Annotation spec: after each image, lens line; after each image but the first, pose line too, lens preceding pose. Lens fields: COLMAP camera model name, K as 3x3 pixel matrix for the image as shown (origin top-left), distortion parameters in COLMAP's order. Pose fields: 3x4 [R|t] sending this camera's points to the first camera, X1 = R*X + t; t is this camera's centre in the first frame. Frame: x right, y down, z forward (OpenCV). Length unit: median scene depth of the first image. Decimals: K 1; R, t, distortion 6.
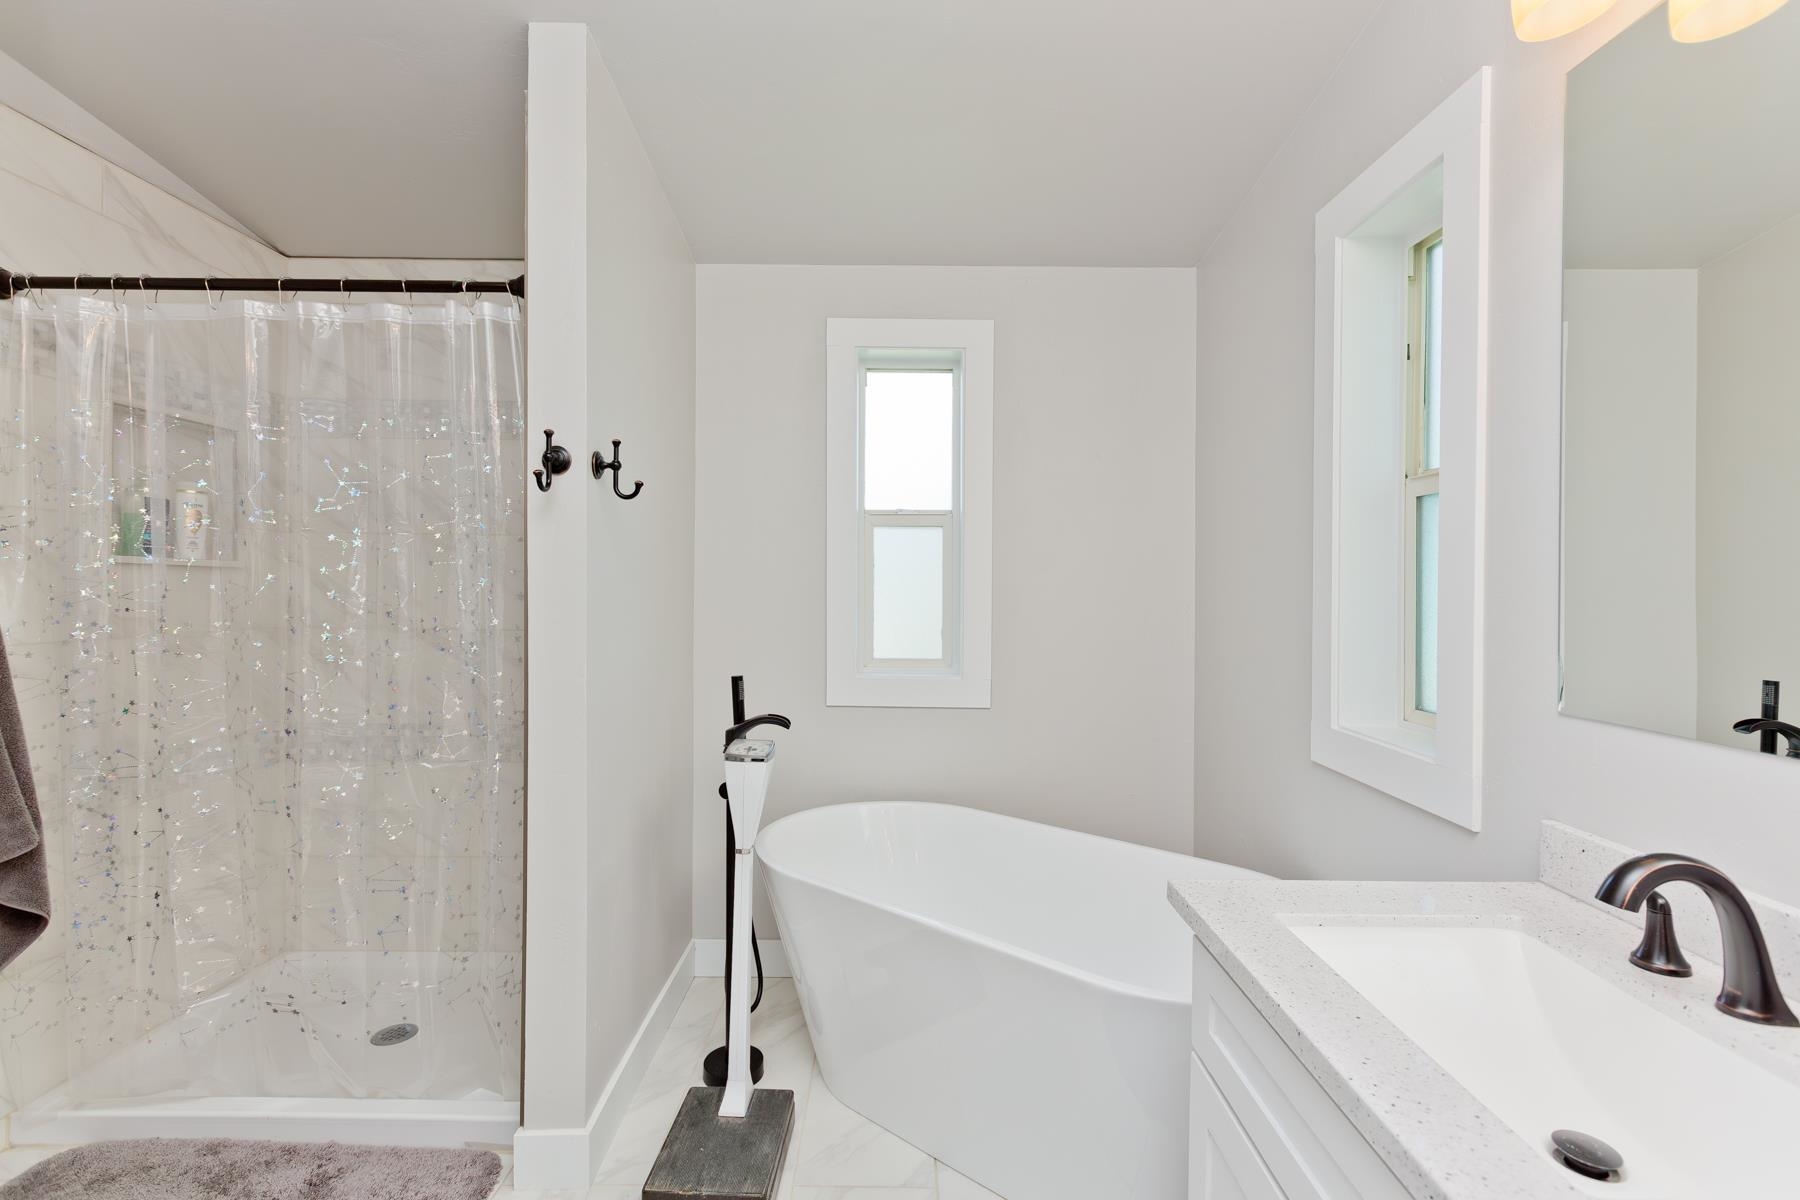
lens RADIAL K [[820.2, 0, 898.4], [0, 820.2, 594.5], [0, 0, 1]] dist [0.011281, -0.001115]
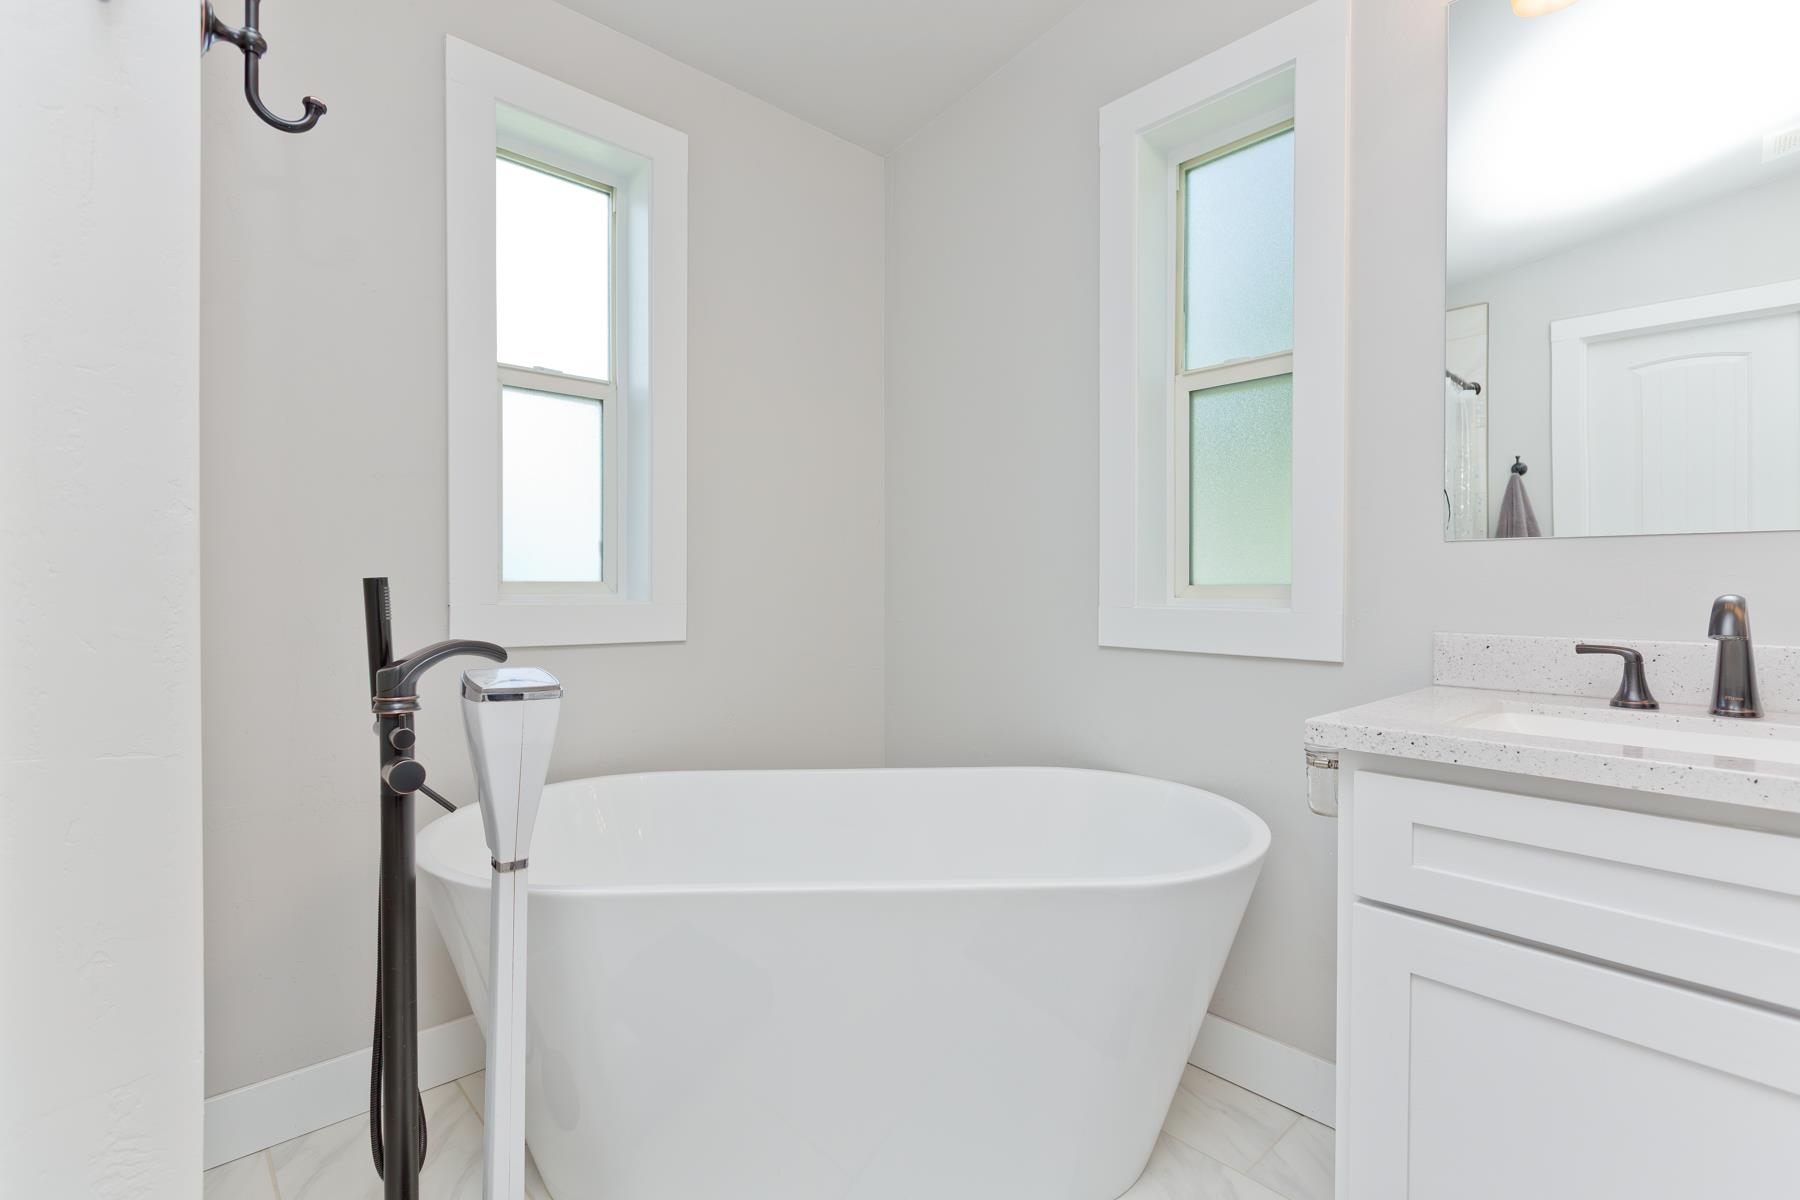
lens RADIAL K [[820.2, 0, 899.2], [0, 820.2, 596.5], [0, 0, 1]] dist [0.011281, -0.001115]
pose [[0.735013, -0.012118, 0.677945, -0.313230], [0.010238, 0.999925, 0.006774, 0.110844], [-0.677976, 0.001962, 0.735082, 0.350530]]
